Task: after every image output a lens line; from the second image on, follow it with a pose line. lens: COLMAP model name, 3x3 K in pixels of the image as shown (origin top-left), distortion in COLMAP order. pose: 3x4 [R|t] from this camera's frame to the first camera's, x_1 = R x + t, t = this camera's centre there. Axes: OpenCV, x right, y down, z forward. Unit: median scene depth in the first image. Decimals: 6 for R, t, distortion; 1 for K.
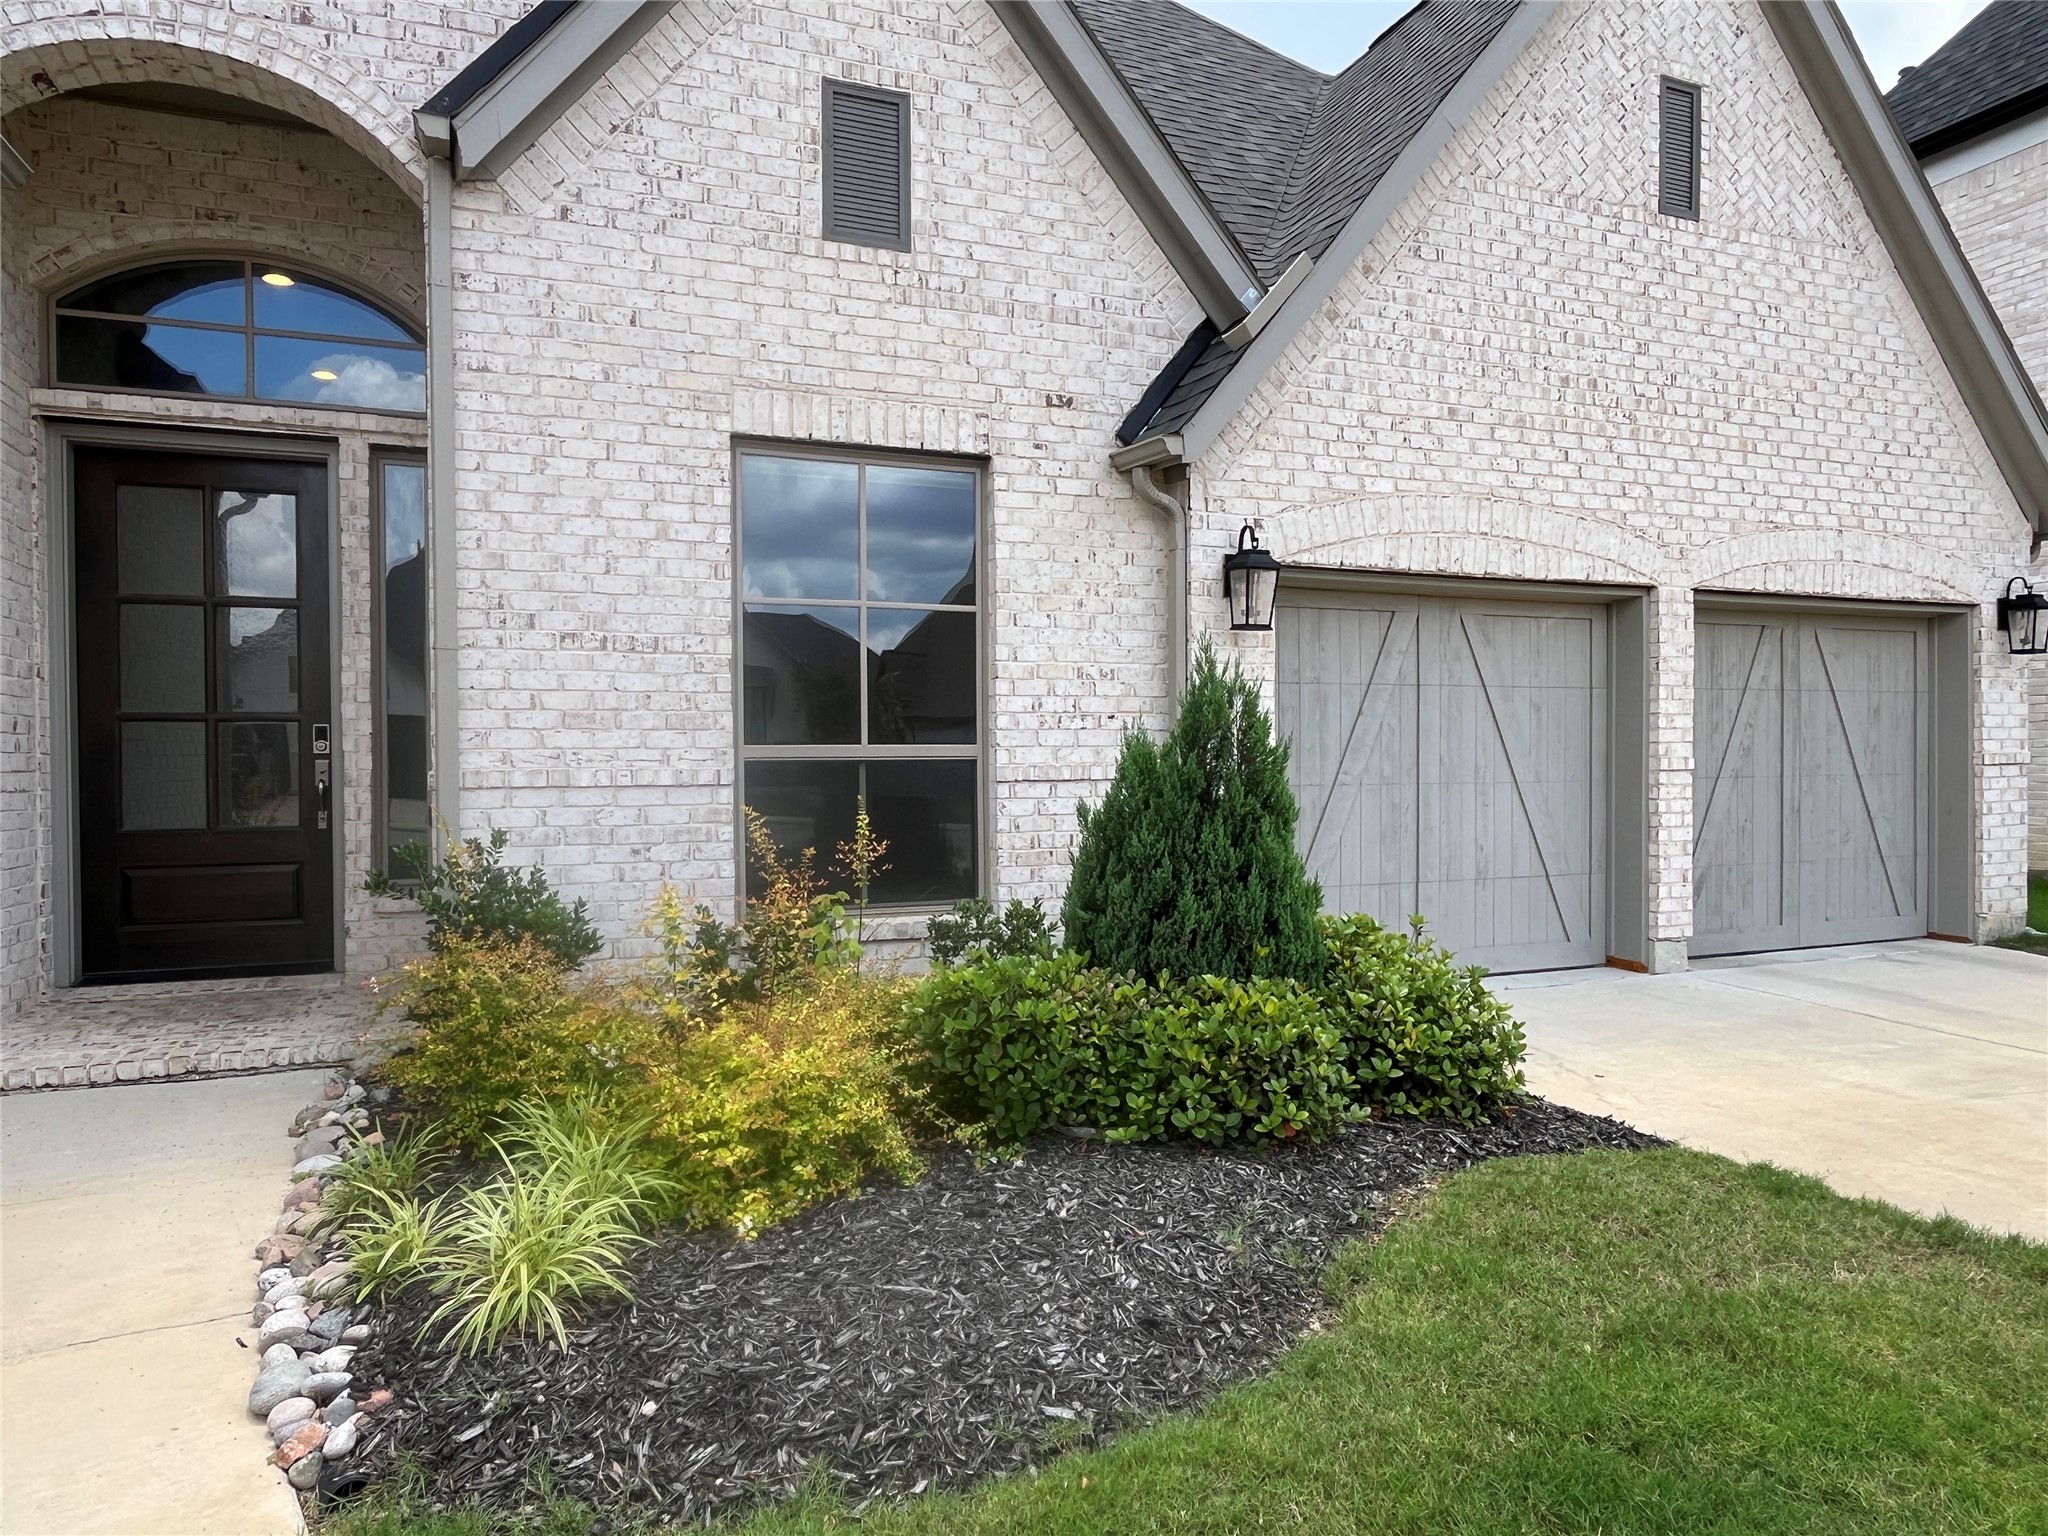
lens RADIAL K [[1288.5, 0, 1014.3], [0, 1288.5, 774.7], [0, 0, 1]] dist [0.000461, -0.002609]
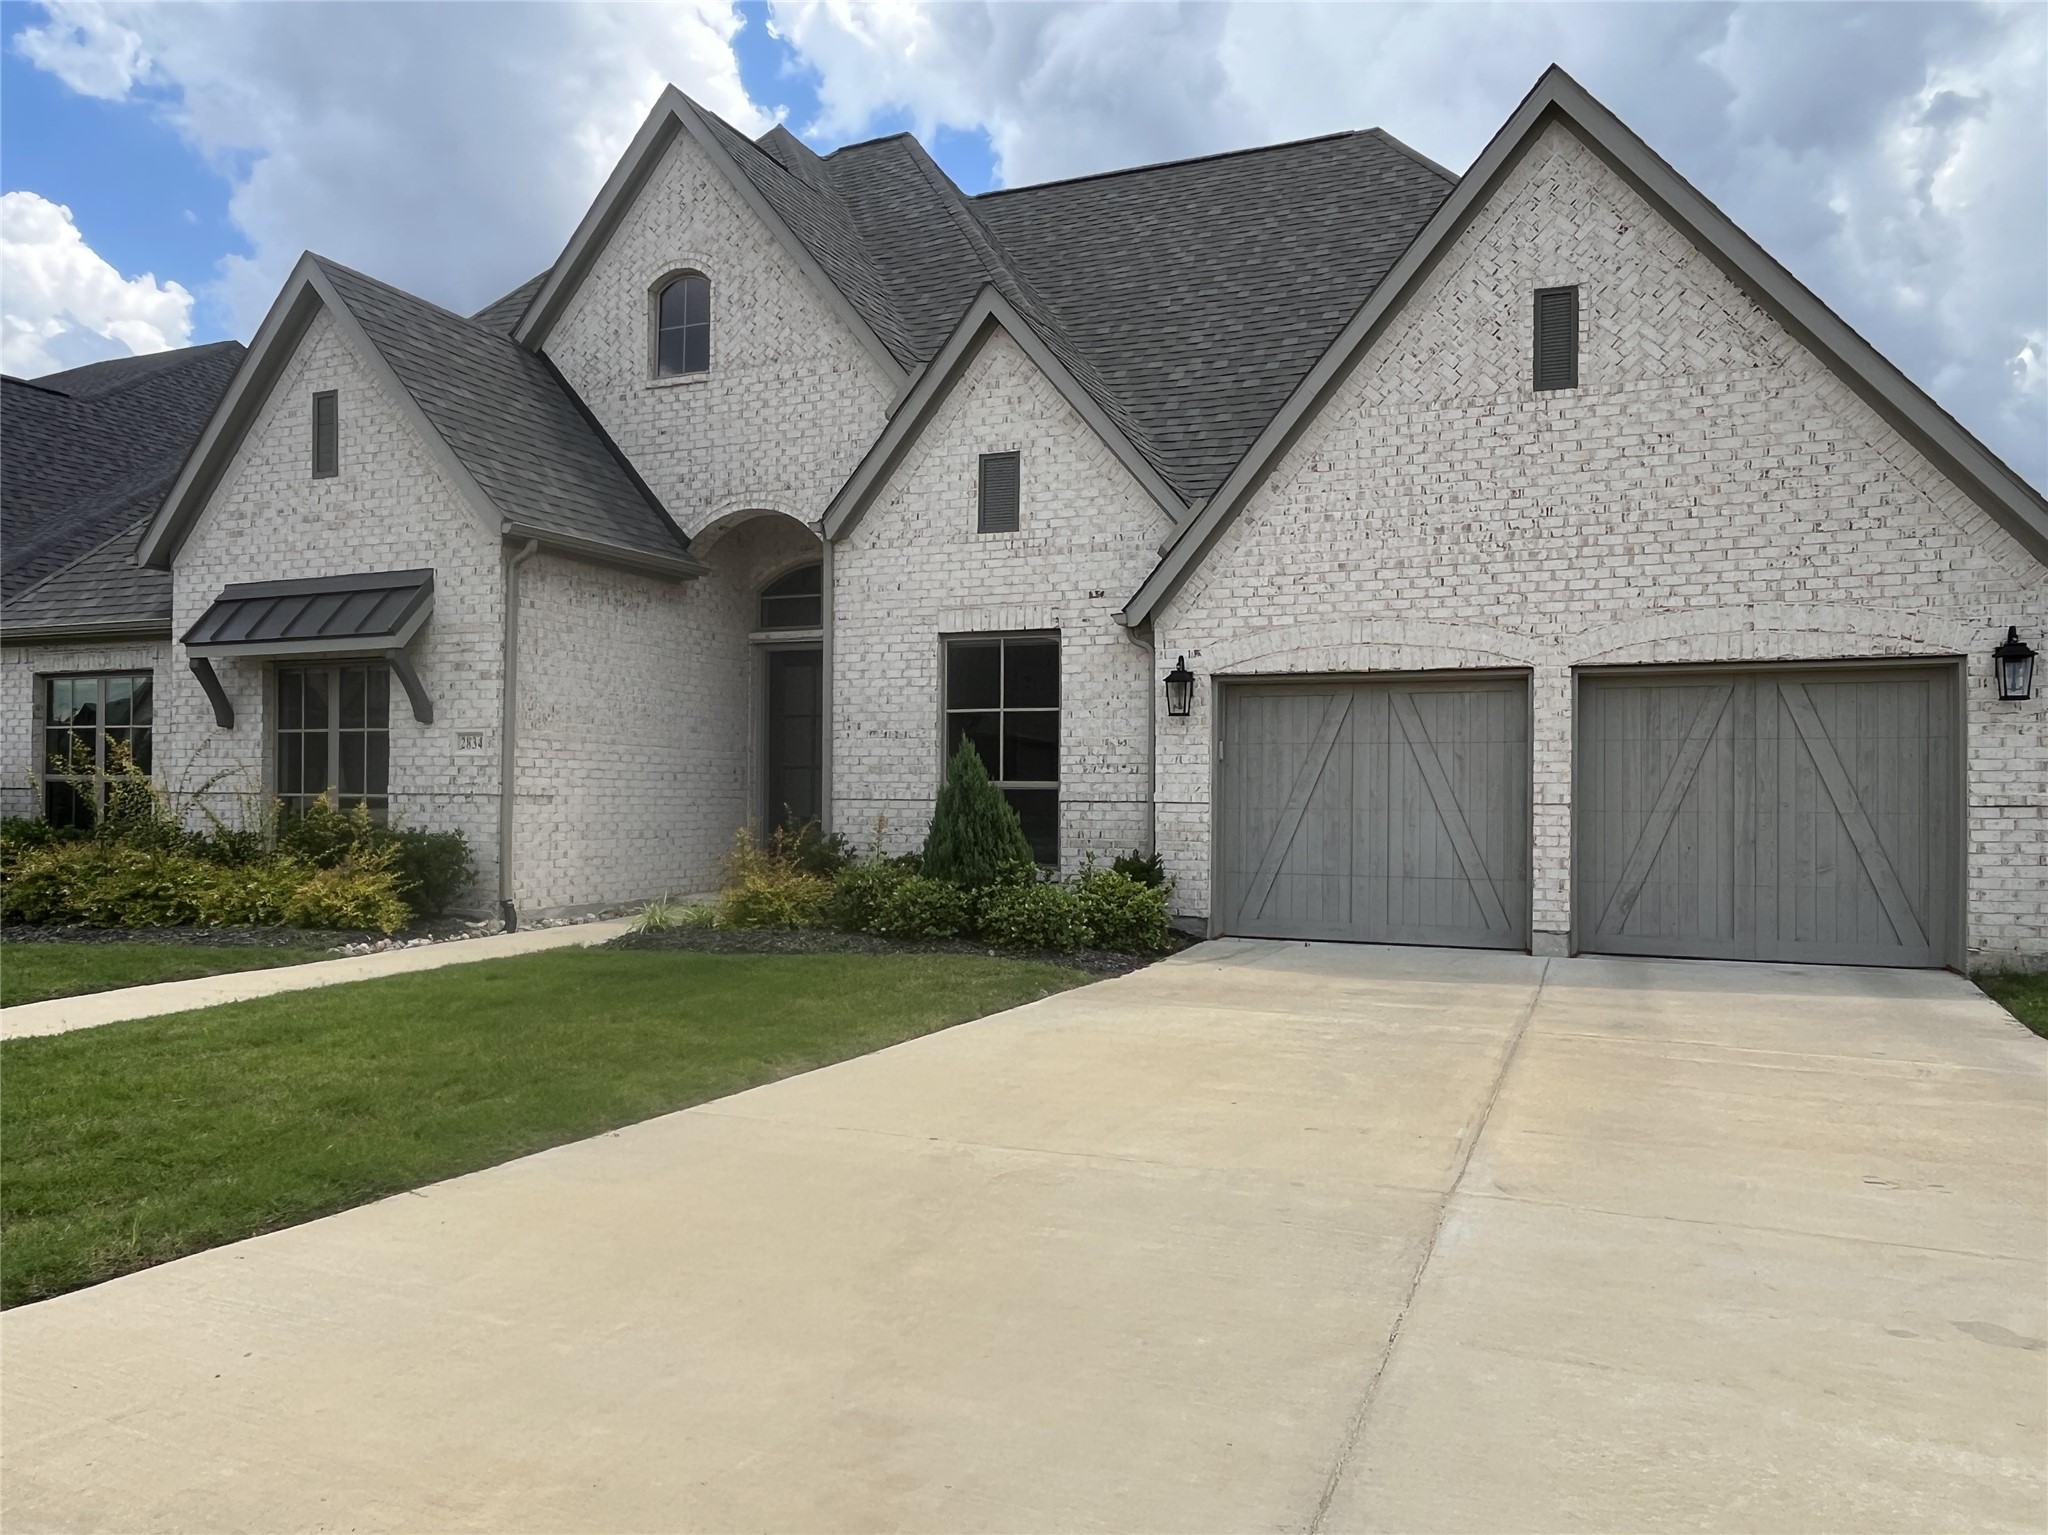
lens RADIAL K [[1404.4, 0, 1025.2], [0, 1404.4, 778.3], [0, 0, 1]] dist [0.007063, -0.006596]
pose [[0.715455, 0.005522, -0.698637, 1.236720], [-0.019838, 0.999726, -0.012415, -0.001411], [0.698378, 0.022742, 0.715368, -0.448968]]
